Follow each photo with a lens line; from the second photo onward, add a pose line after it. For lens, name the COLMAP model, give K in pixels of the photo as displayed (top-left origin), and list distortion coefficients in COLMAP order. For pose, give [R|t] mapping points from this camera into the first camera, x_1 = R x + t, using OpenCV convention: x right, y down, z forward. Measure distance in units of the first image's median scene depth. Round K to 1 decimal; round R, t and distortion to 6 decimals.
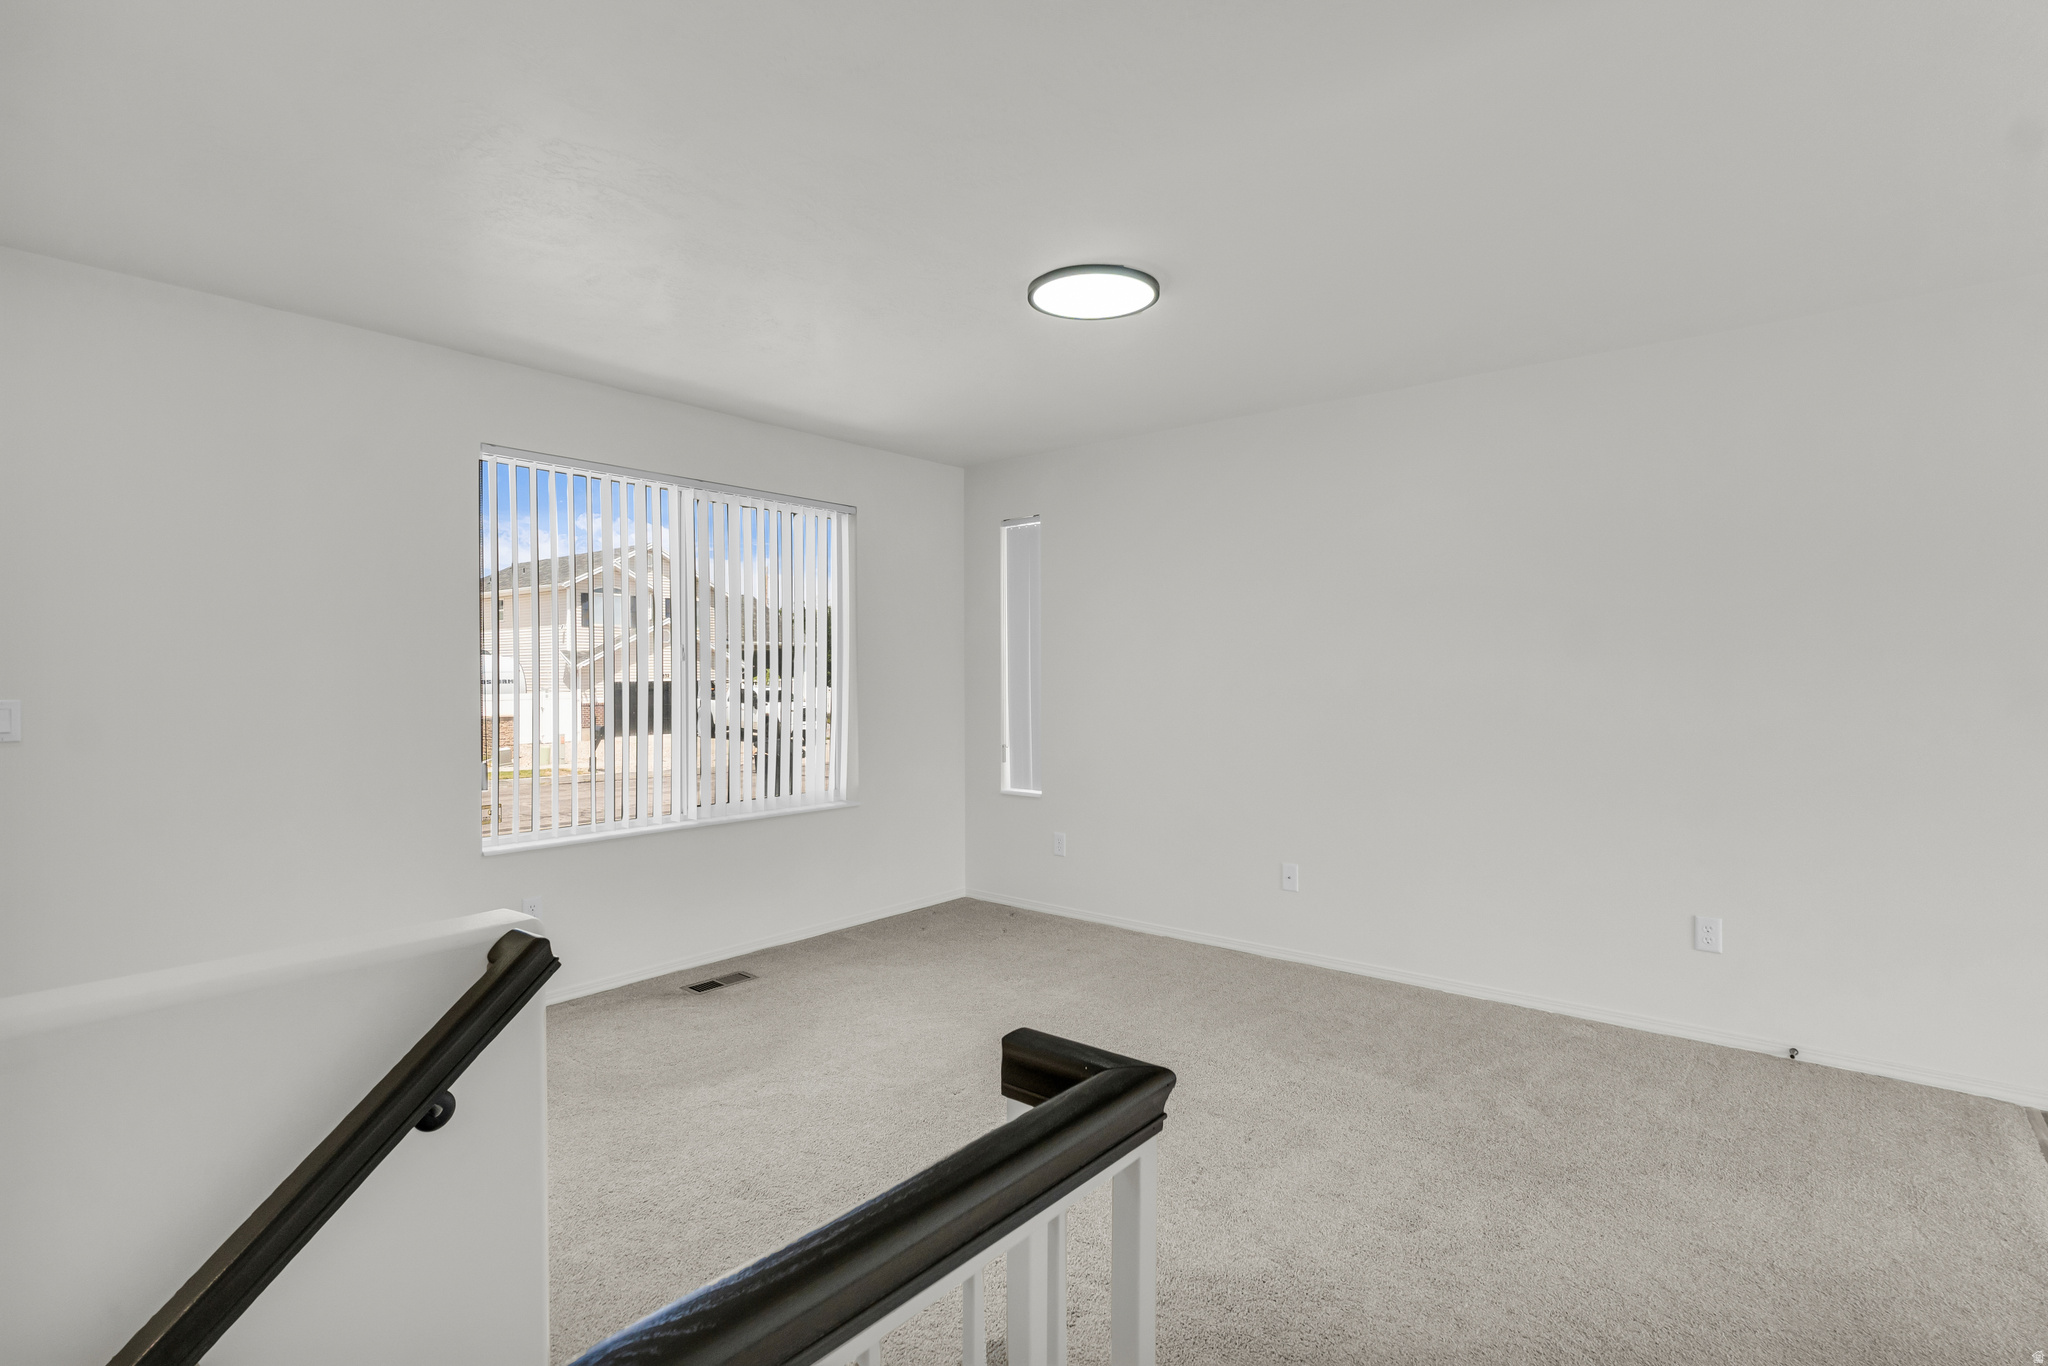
lens RADIAL K [[961.2, 0, 1027.9], [0, 961.2, 650.5], [0, 0, 1]] dist [-0.002343, -0.000328]
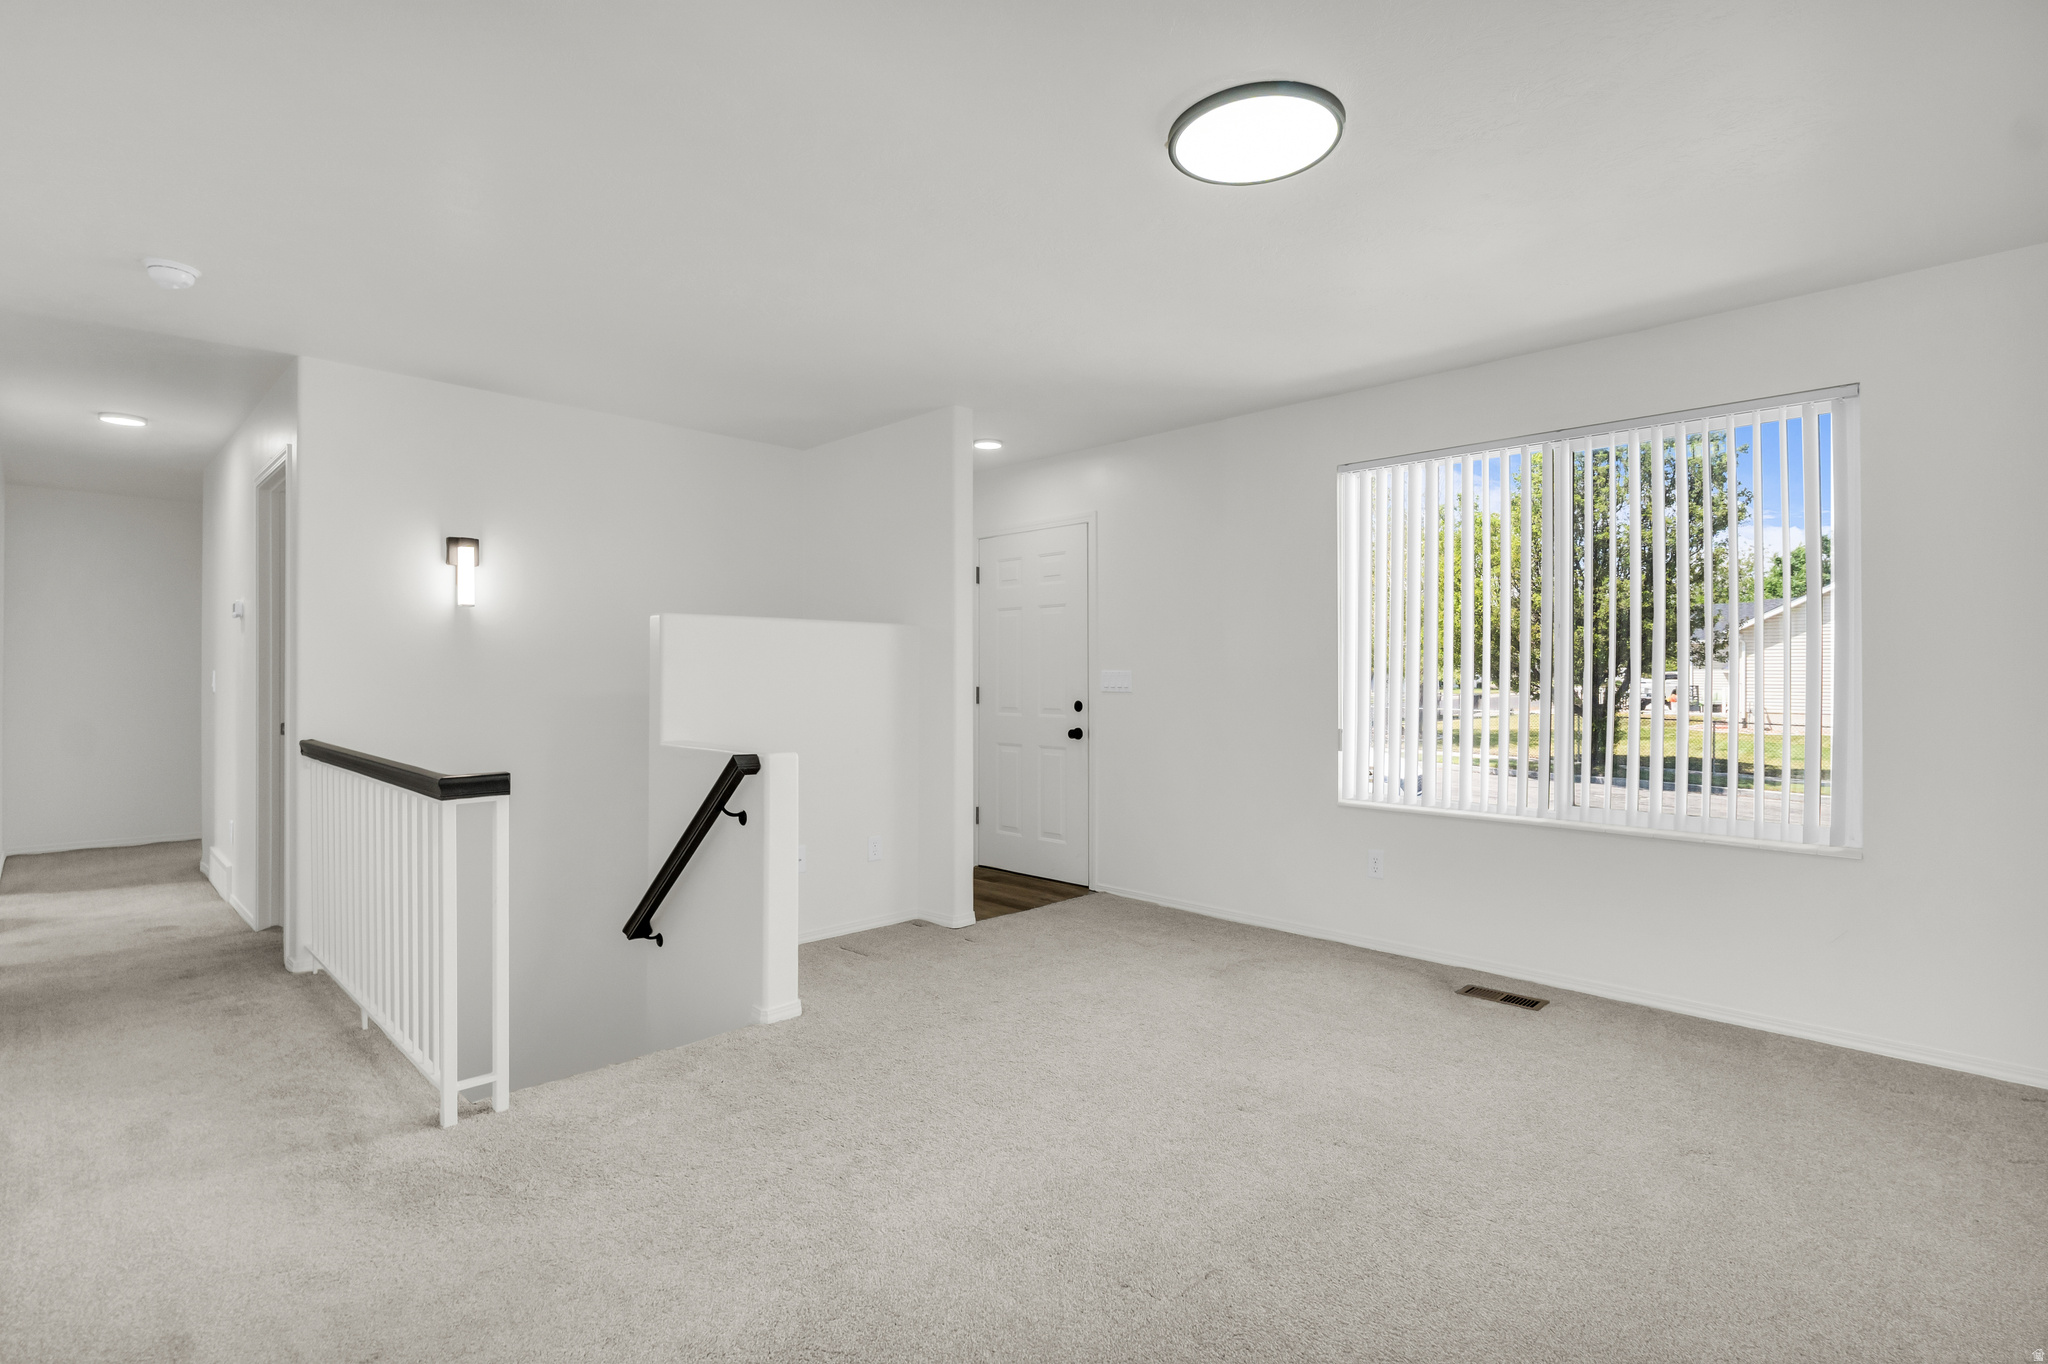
lens RADIAL K [[995.9, 0, 1038.6], [0, 995.9, 667.9], [0, 0, 1]] dist [0.002661, 0.000752]
pose [[-0.106333, -0.008782, -0.994292, 0.642387], [0.028392, 0.999526, -0.011864, 0.036417], [0.993925, -0.029492, -0.106033, 0.665981]]
